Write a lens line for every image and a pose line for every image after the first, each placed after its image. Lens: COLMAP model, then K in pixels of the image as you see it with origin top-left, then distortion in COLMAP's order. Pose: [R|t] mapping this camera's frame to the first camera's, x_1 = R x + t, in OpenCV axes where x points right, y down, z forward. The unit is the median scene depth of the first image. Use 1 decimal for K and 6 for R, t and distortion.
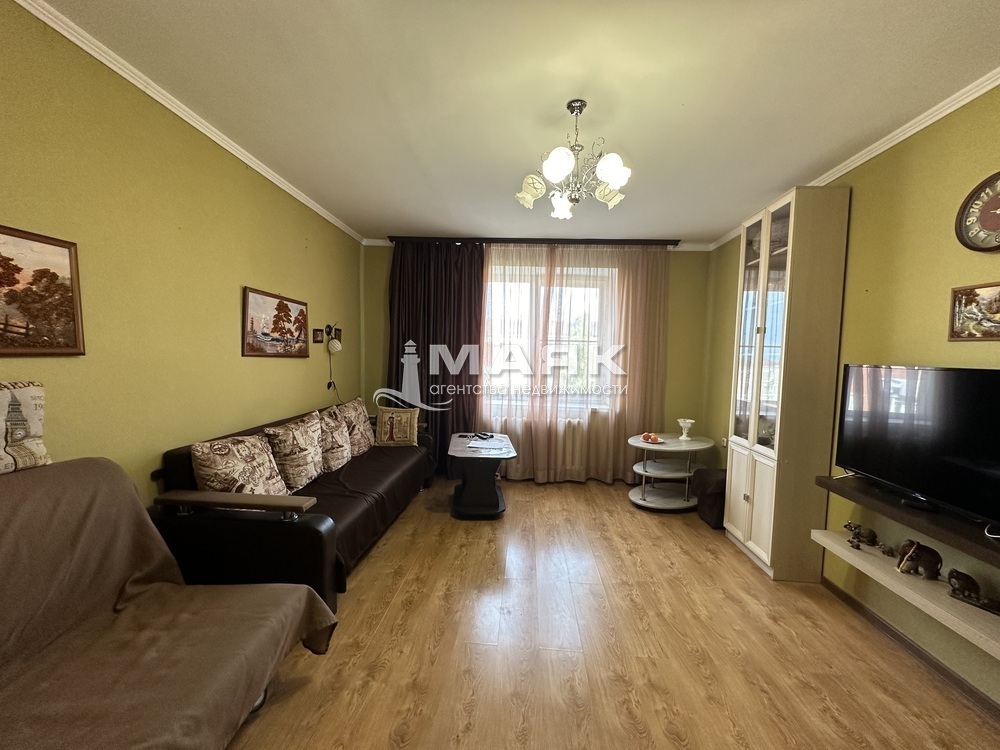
lens RADIAL K [[398.1, 0, 501.2], [0, 398.1, 376.8], [0, 0, 1]] dist [-0.000295, 0.000649]
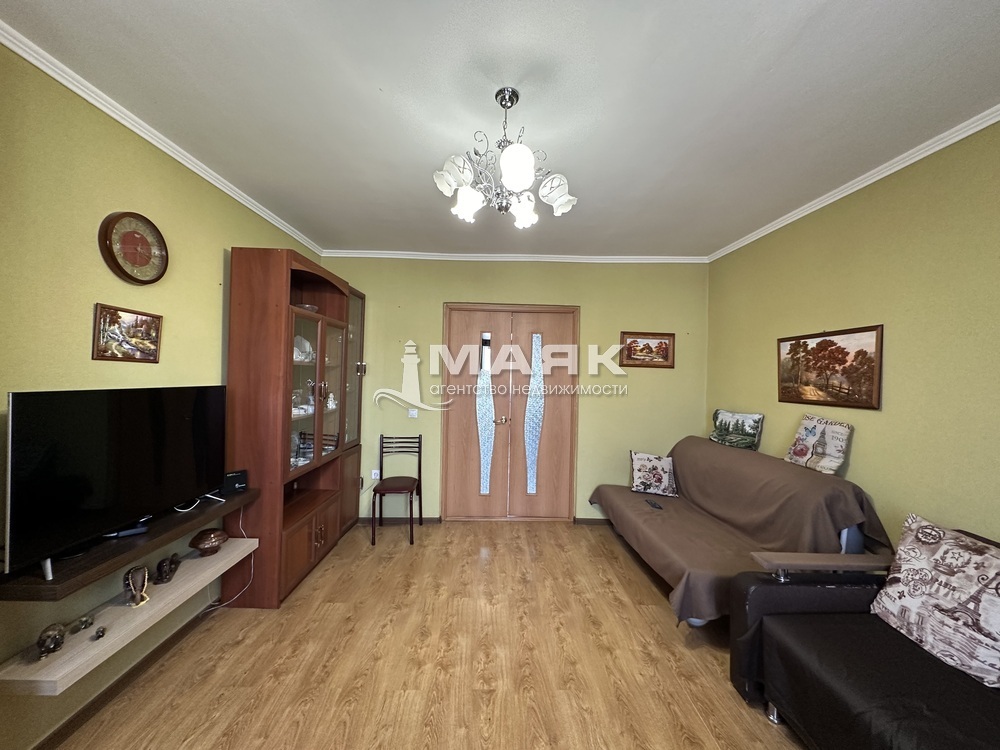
lens RADIAL K [[398.1, 0, 499.3], [0, 398.1, 377.6], [0, 0, 1]] dist [-0.000295, 0.000649]
pose [[-0.995370, -0.049238, -0.082549, 0.271466], [-0.054654, 0.996408, 0.064683, -0.164009], [0.079067, 0.068895, -0.994486, 2.061252]]
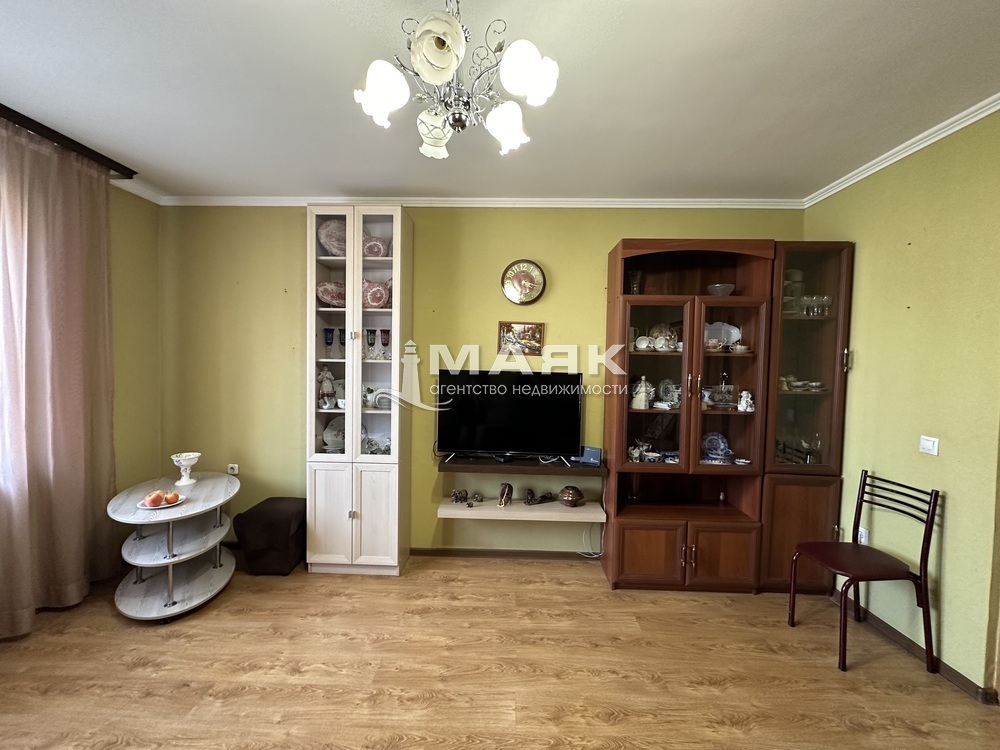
lens RADIAL K [[398.1, 0, 500.7], [0, 398.1, 376.1], [0, 0, 1]] dist [-0.000295, 0.000649]
pose [[-0.044309, -0.063421, 0.997003, -0.495287], [0.036536, 0.997212, 0.065058, -0.107770], [-0.998350, 0.039309, -0.041868, 1.094127]]
